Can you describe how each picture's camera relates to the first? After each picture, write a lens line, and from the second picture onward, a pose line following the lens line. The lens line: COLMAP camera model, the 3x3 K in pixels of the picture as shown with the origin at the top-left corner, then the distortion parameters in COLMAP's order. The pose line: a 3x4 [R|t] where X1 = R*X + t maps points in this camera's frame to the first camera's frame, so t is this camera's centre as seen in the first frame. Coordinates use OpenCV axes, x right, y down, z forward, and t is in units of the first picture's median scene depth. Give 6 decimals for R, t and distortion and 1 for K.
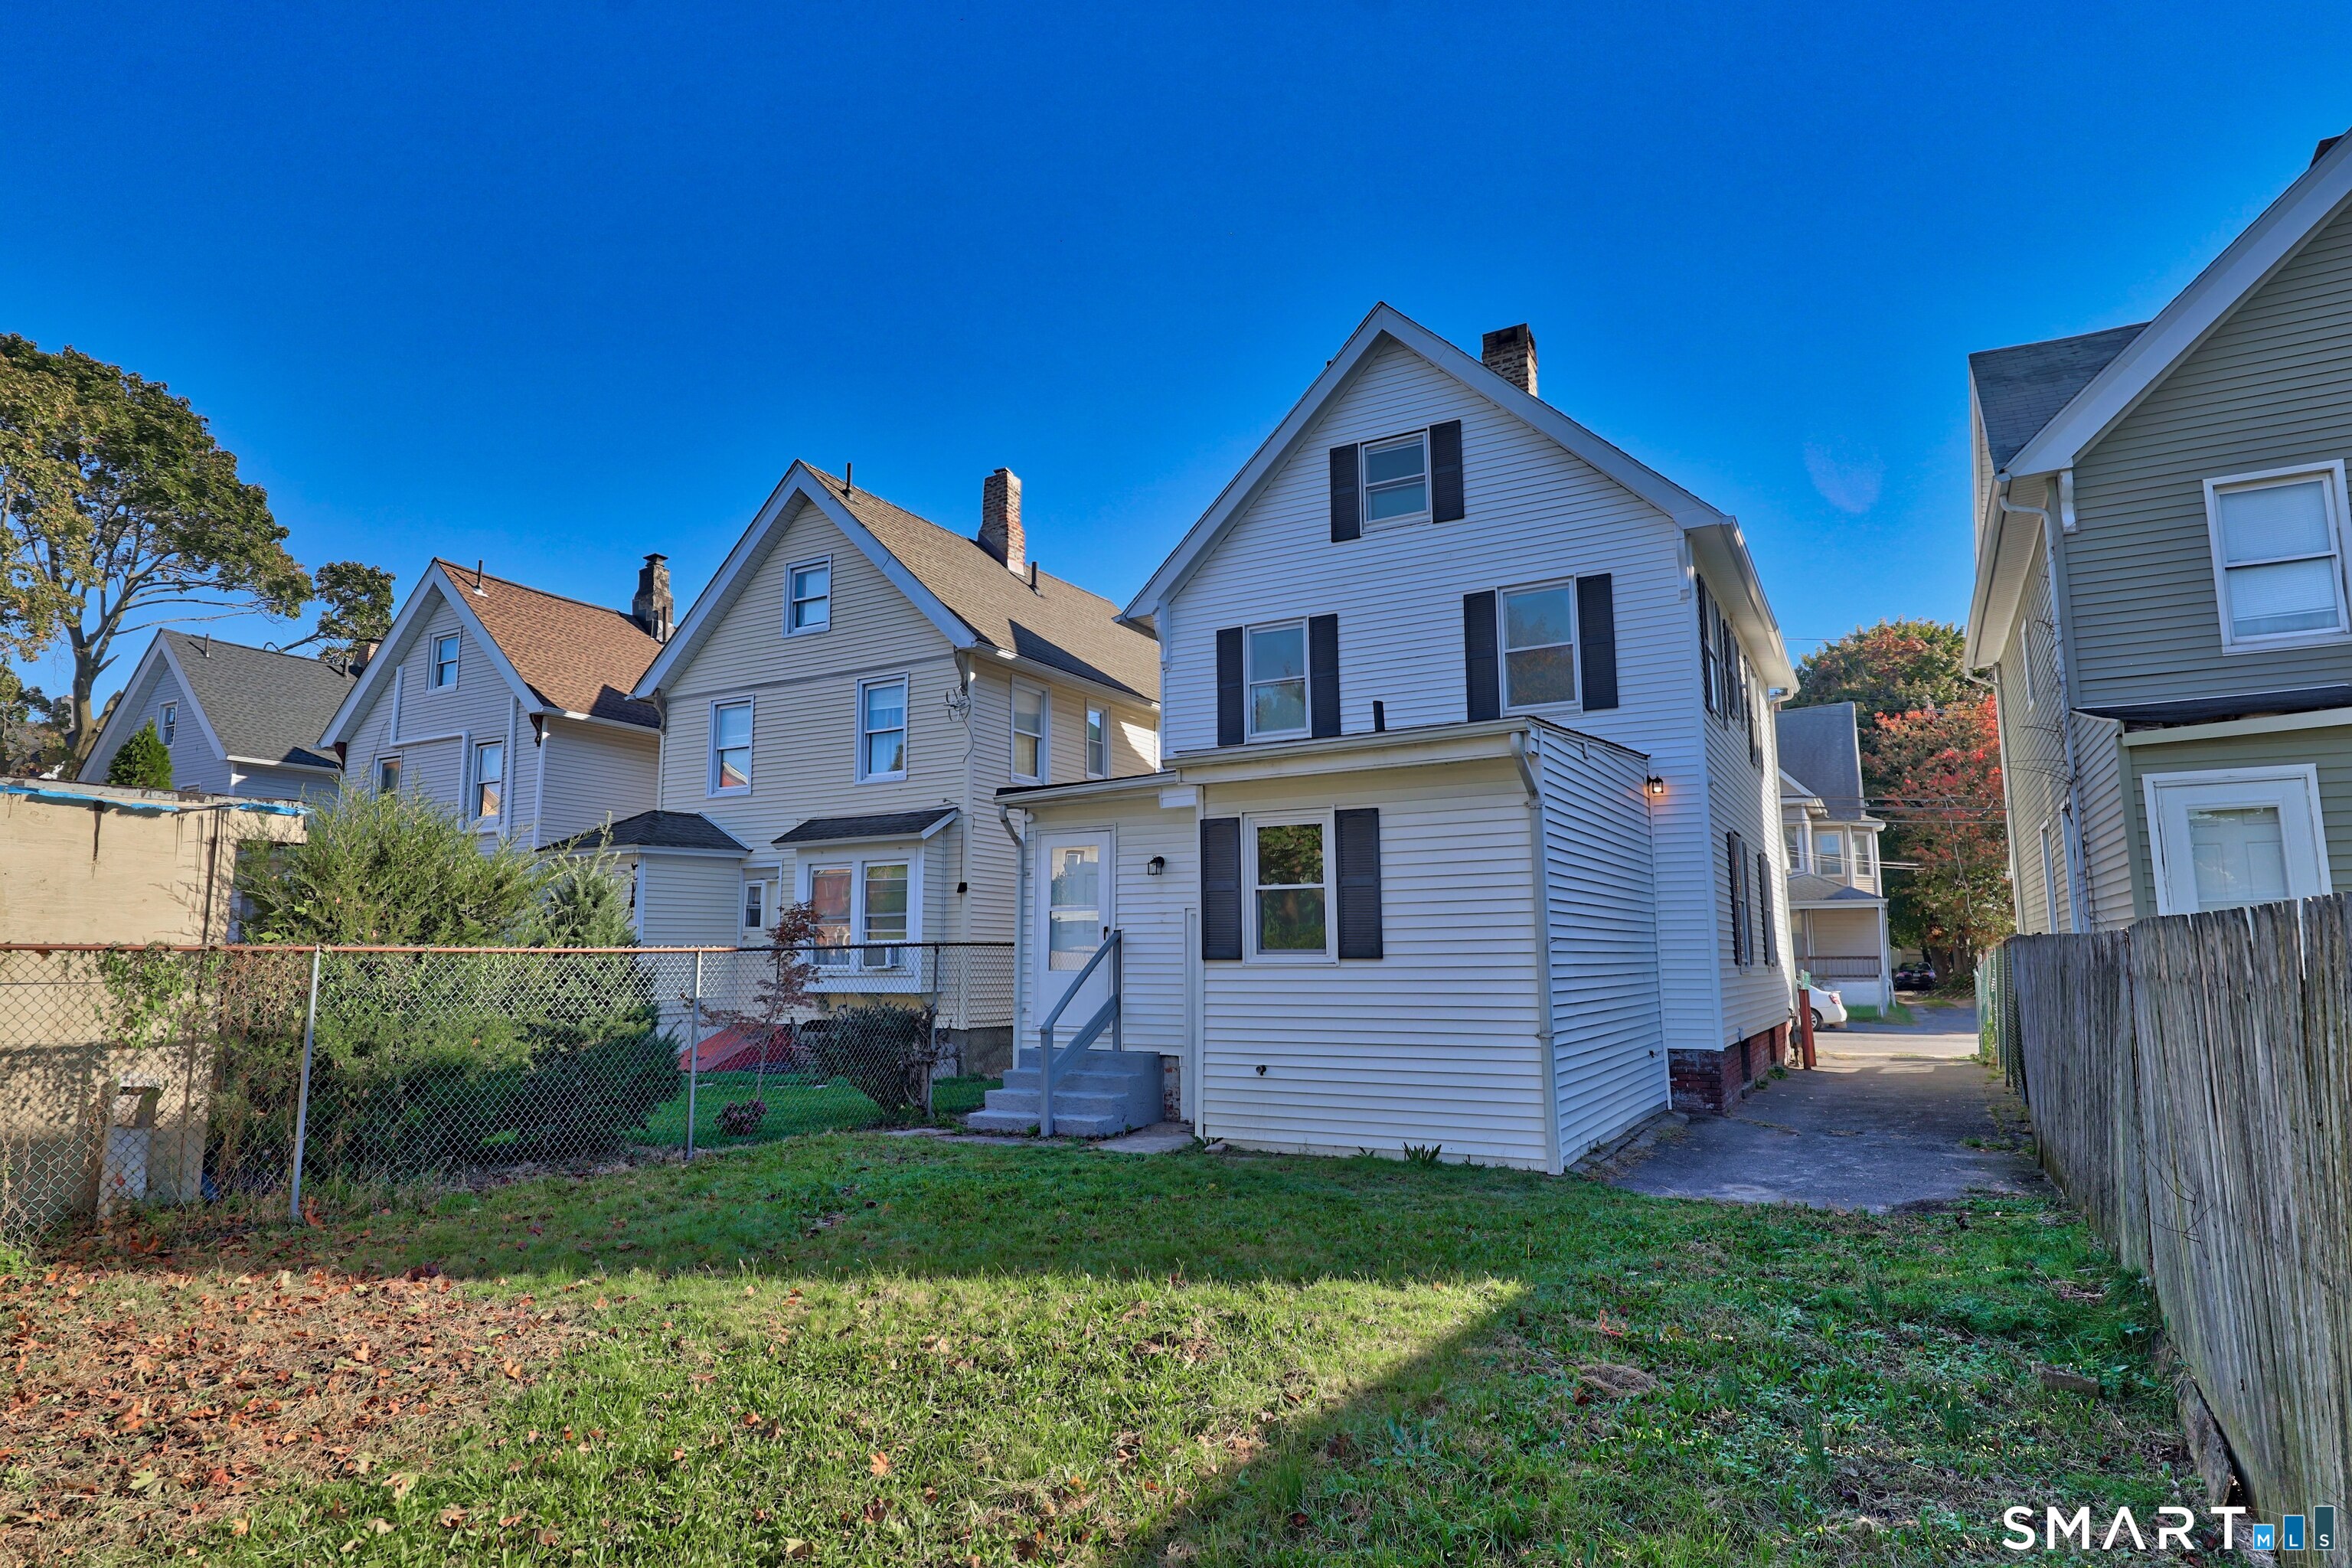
lens RADIAL K [[1304.0, 0, 1169.3], [0, 1304.0, 784.4], [0, 0, 1]] dist [-0.002659, 0.000056]
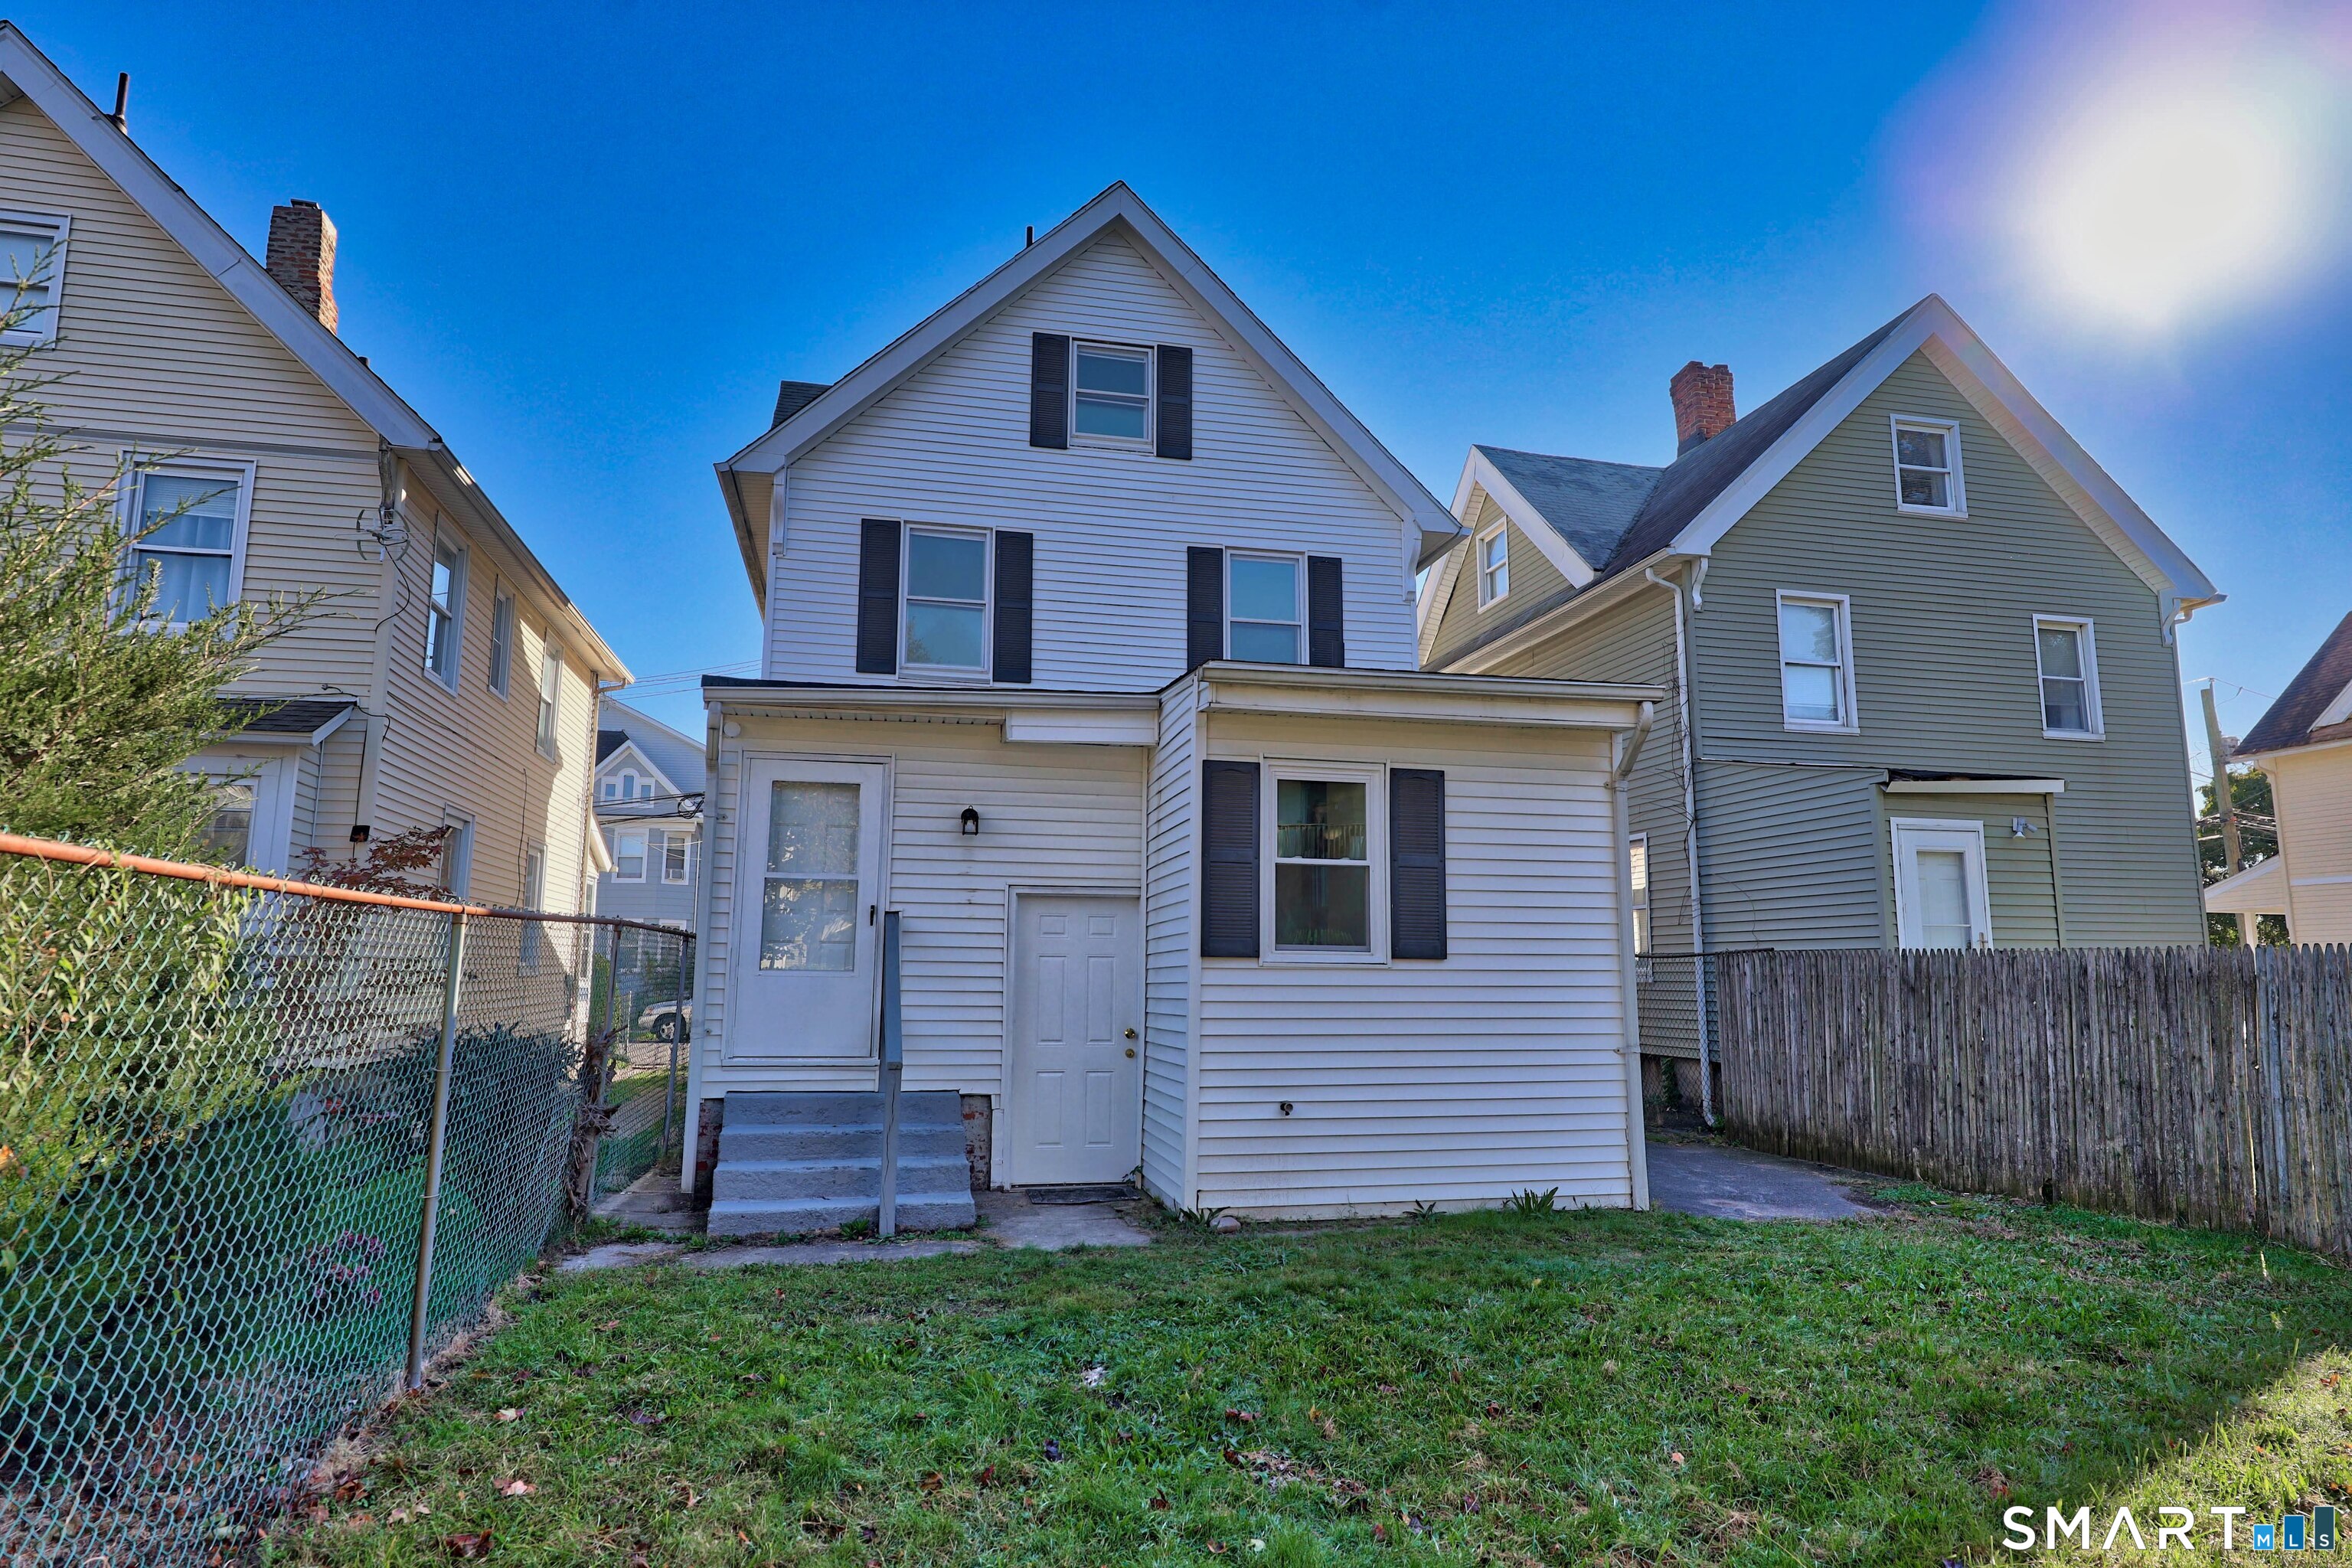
lens RADIAL K [[1304.0, 0, 1174.6], [0, 1304.0, 783.5], [0, 0, 1]] dist [-0.002659, 0.000056]
pose [[0.734968, 0.111867, 0.668810, -0.466745], [-0.101920, 0.993318, -0.054143, 0.080893], [-0.670398, -0.028372, 0.741459, 0.484940]]
